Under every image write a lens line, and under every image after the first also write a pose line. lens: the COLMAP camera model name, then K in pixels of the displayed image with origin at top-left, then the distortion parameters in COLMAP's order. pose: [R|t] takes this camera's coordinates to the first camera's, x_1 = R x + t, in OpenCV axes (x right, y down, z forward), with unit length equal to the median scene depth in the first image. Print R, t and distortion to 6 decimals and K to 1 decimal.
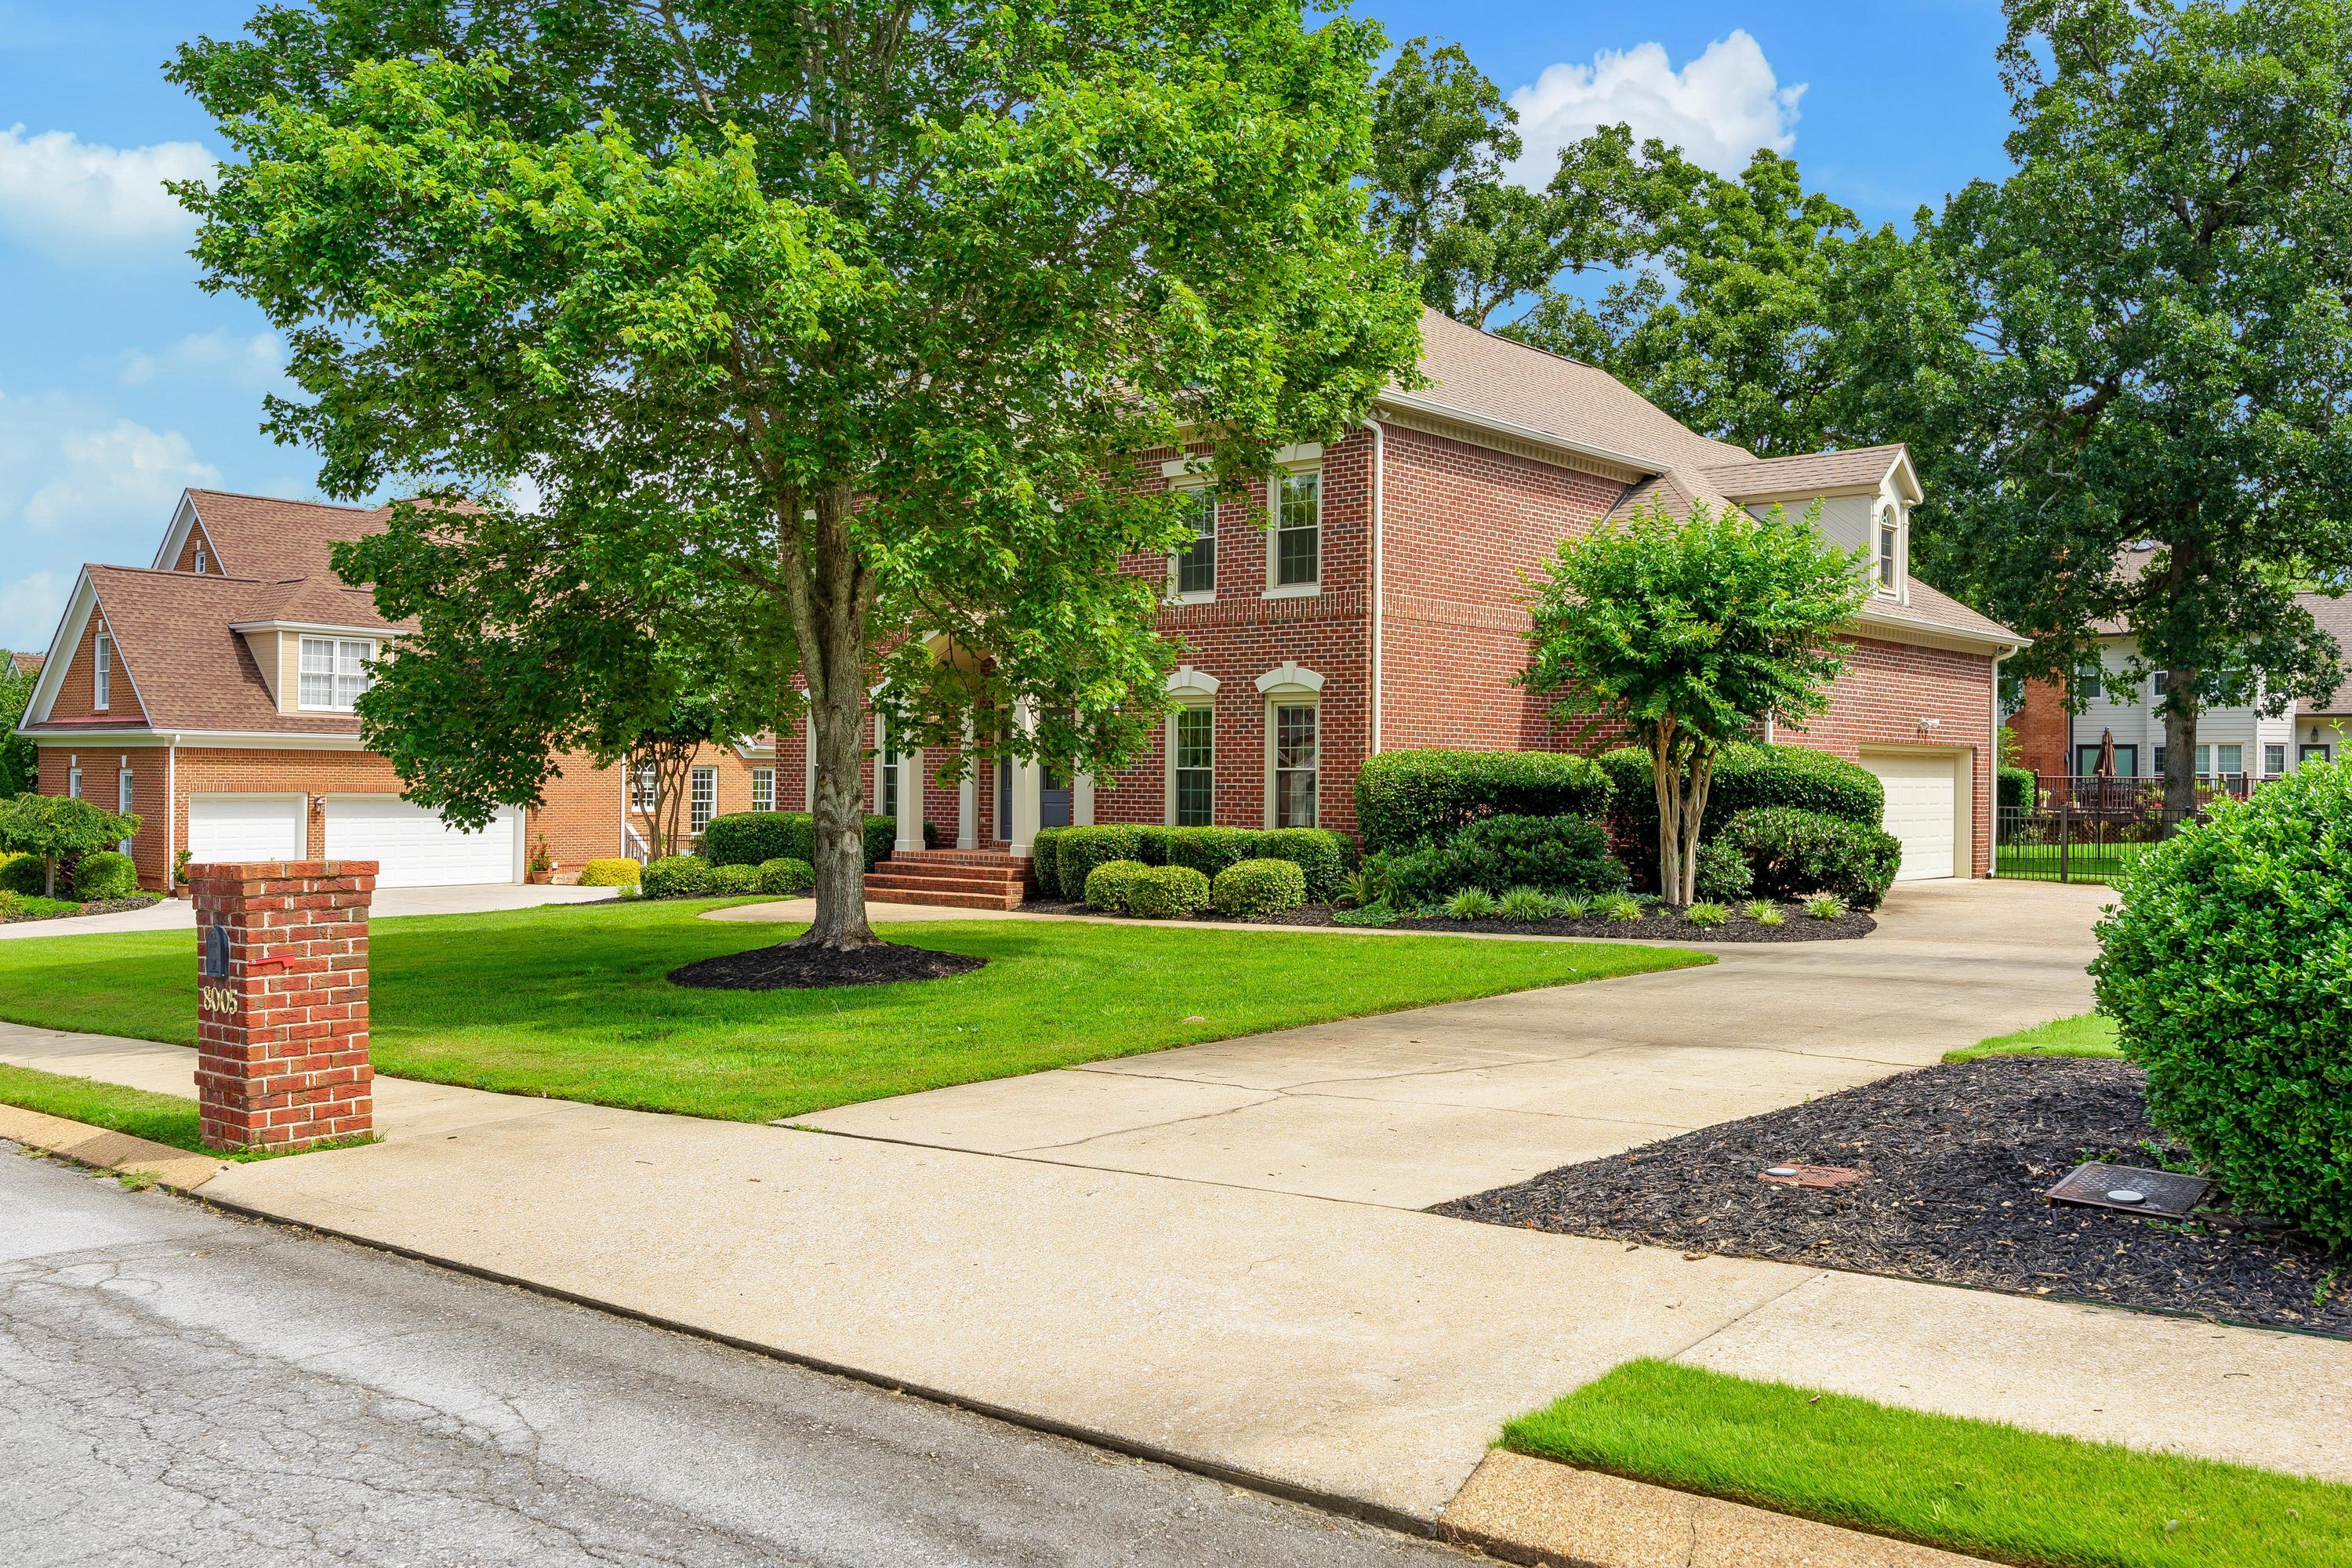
lens RADIAL K [[1971.8, 0, 1173.9], [0, 1971.8, 774.7], [0, 0, 1]] dist [0.008855, 0.000886]
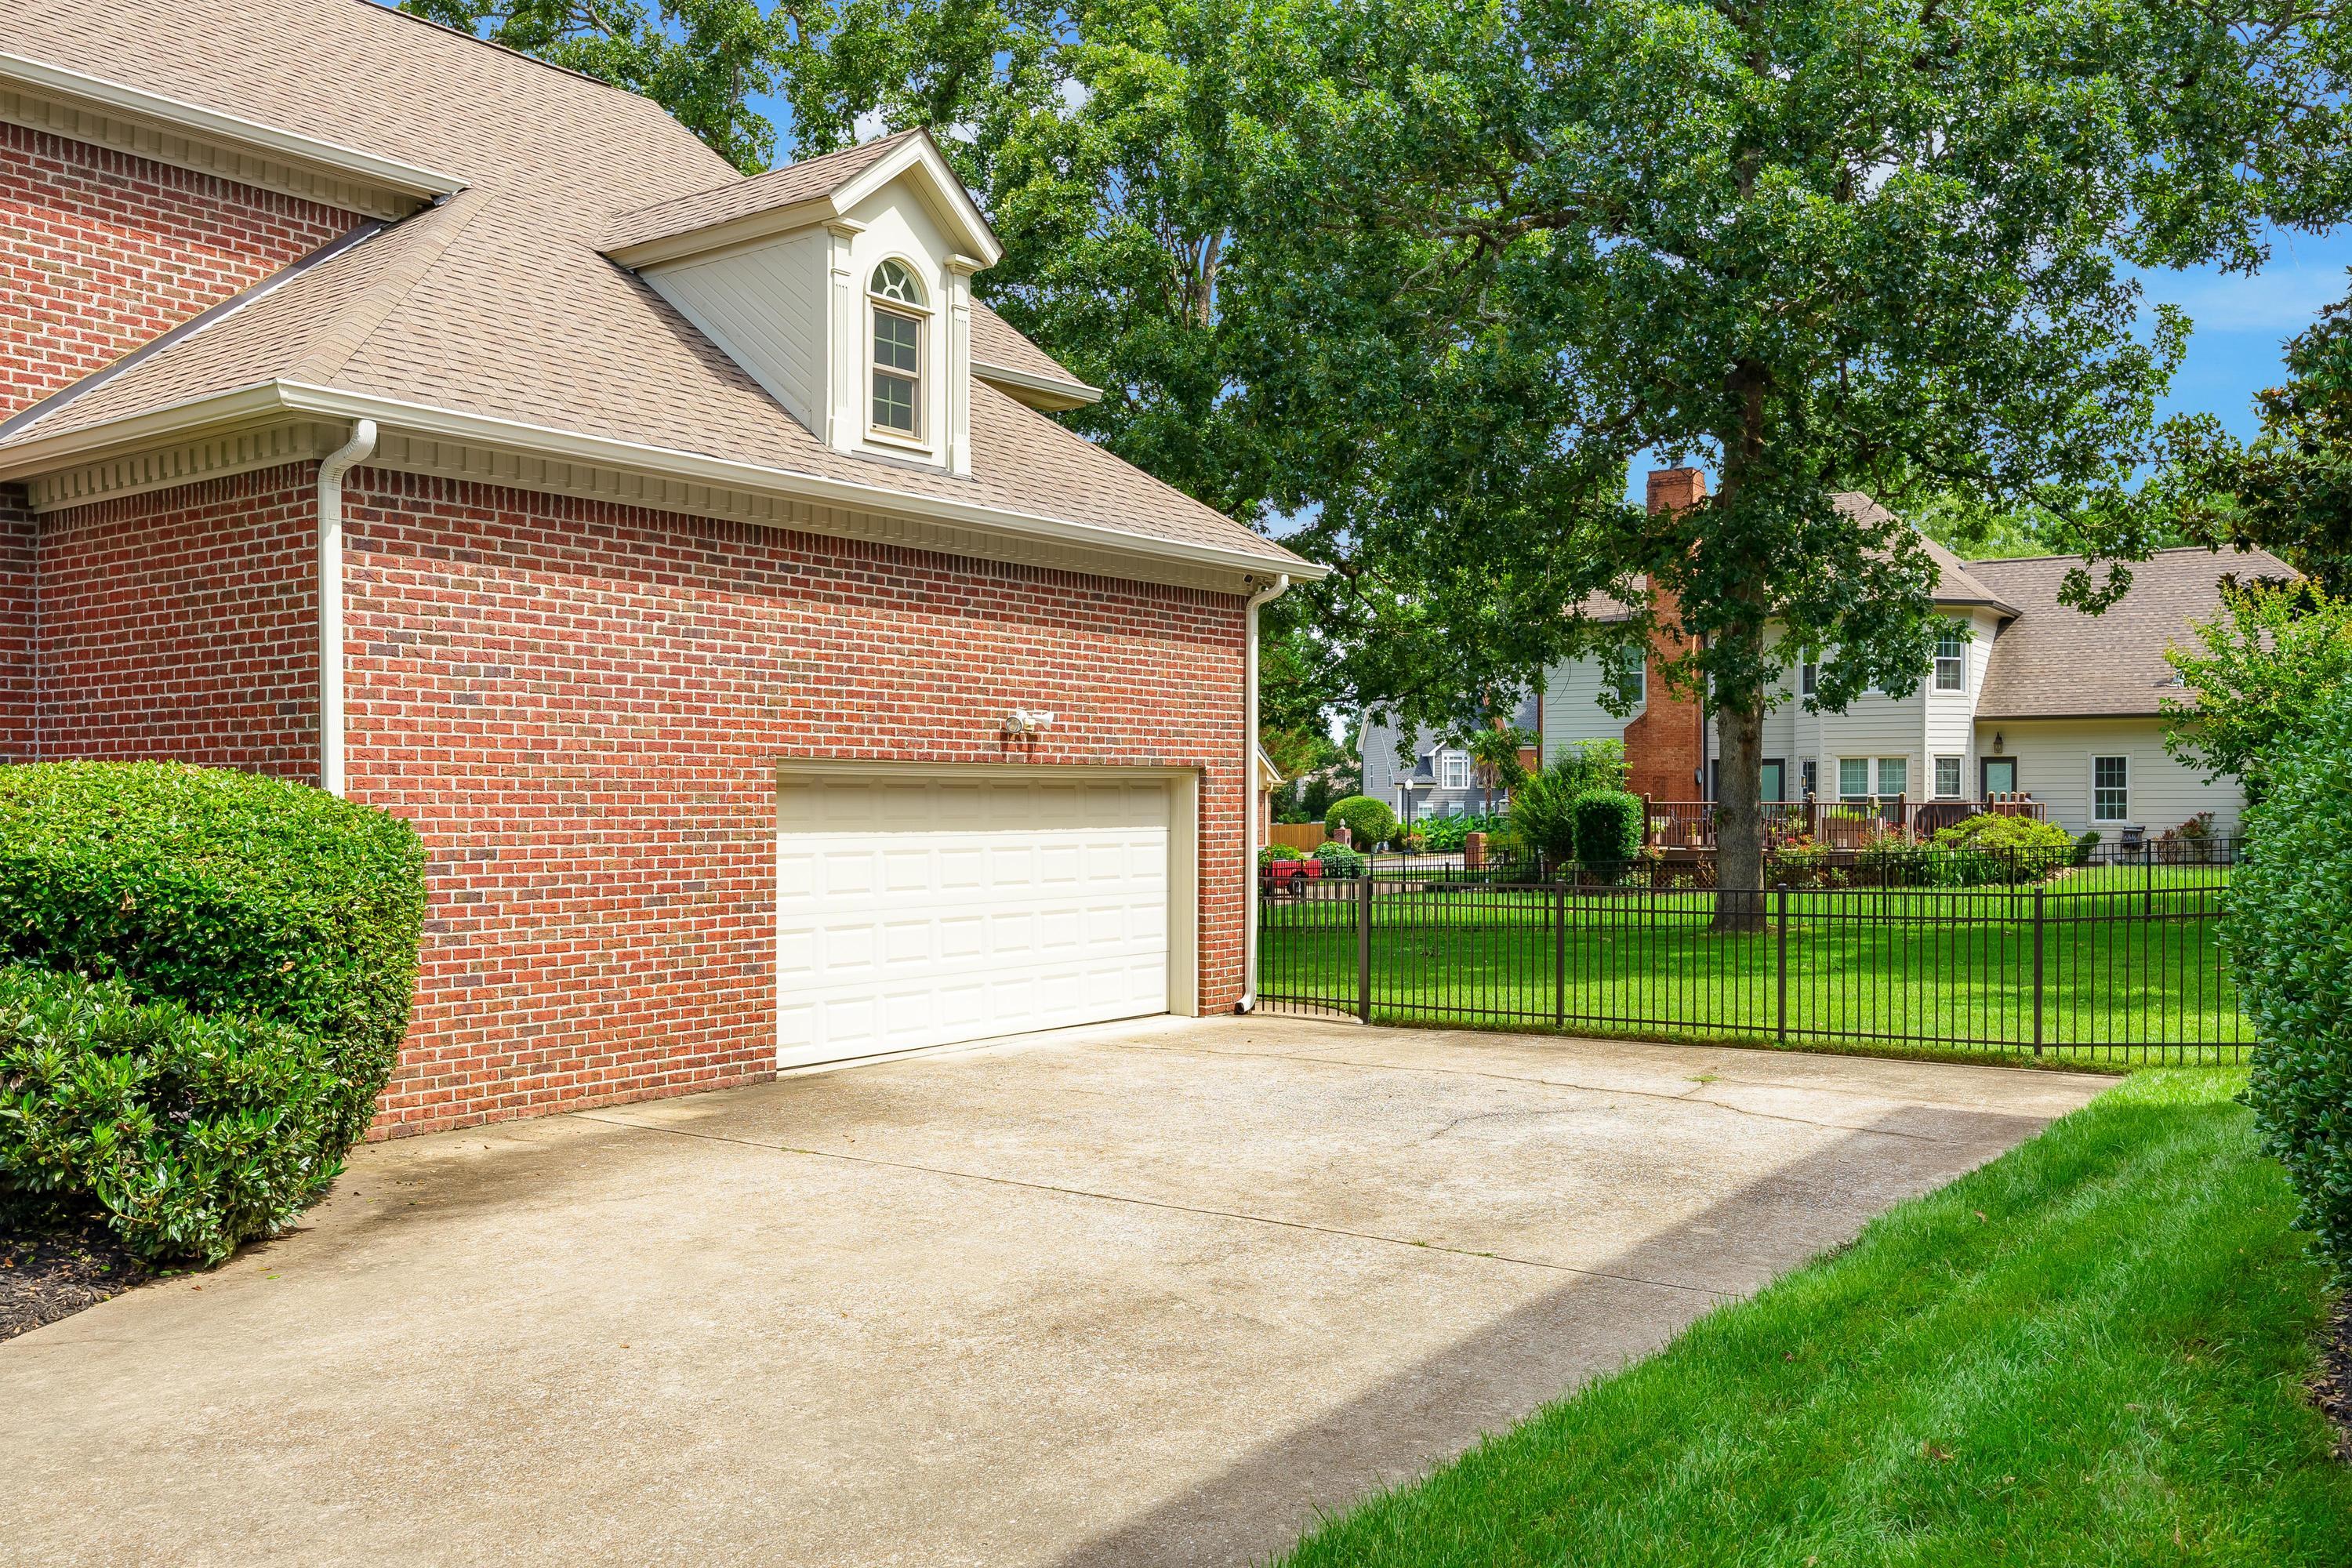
lens RADIAL K [[1971.8, 0, 1177.6], [0, 1971.8, 800.7], [0, 0, 1]] dist [0.008855, 0.000886]
pose [[0.996910, -0.009691, 0.077952, 0.219975], [0.009486, 0.999950, 0.003009, -0.004007], [-0.077977, -0.002261, 0.996953, 0.293809]]
